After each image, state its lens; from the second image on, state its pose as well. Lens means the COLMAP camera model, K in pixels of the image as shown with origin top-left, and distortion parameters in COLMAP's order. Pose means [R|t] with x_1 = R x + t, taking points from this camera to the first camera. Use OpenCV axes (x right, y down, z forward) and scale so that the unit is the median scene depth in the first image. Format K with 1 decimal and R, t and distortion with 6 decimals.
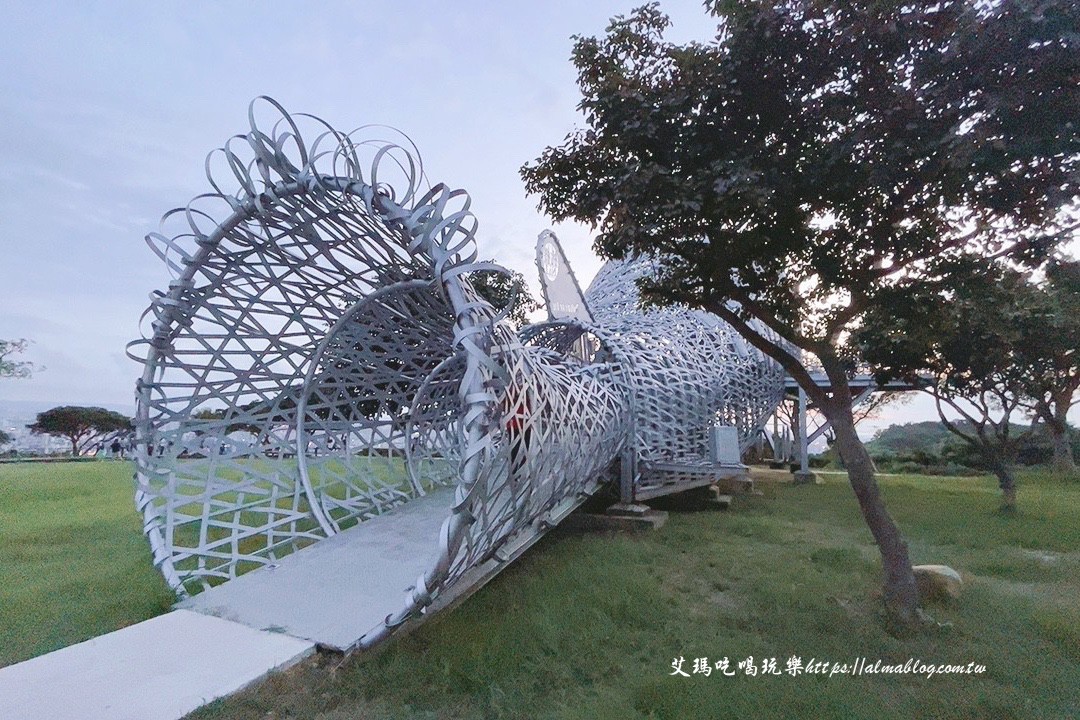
lens RADIAL K [[427.4, 0, 540.0], [0, 427.4, 360.0], [0, 0, 1]] dist [0.000512, -0.000046]
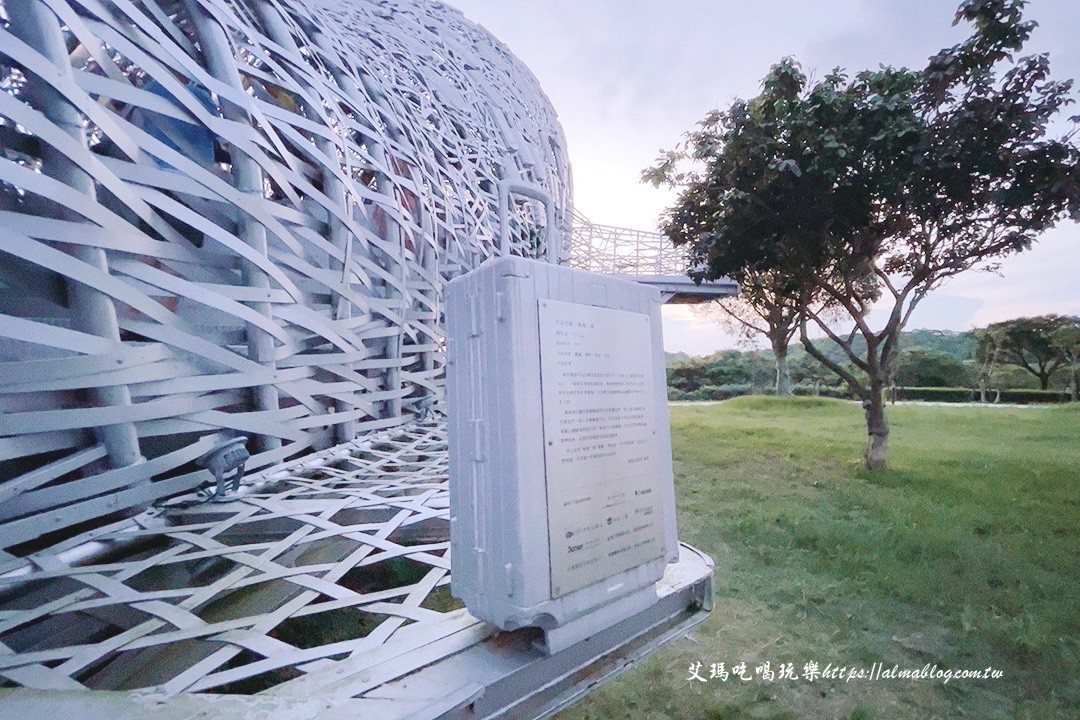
lens RADIAL K [[427.4, 0, 540.0], [0, 427.4, 360.0], [0, 0, 1]] dist [0.000512, -0.000046]
pose [[0.831244, -0.017073, 0.555645, 0.283110], [-0.072136, 0.987765, 0.138266, 0.130264], [-0.551208, -0.155014, 0.819842, 0.708512]]
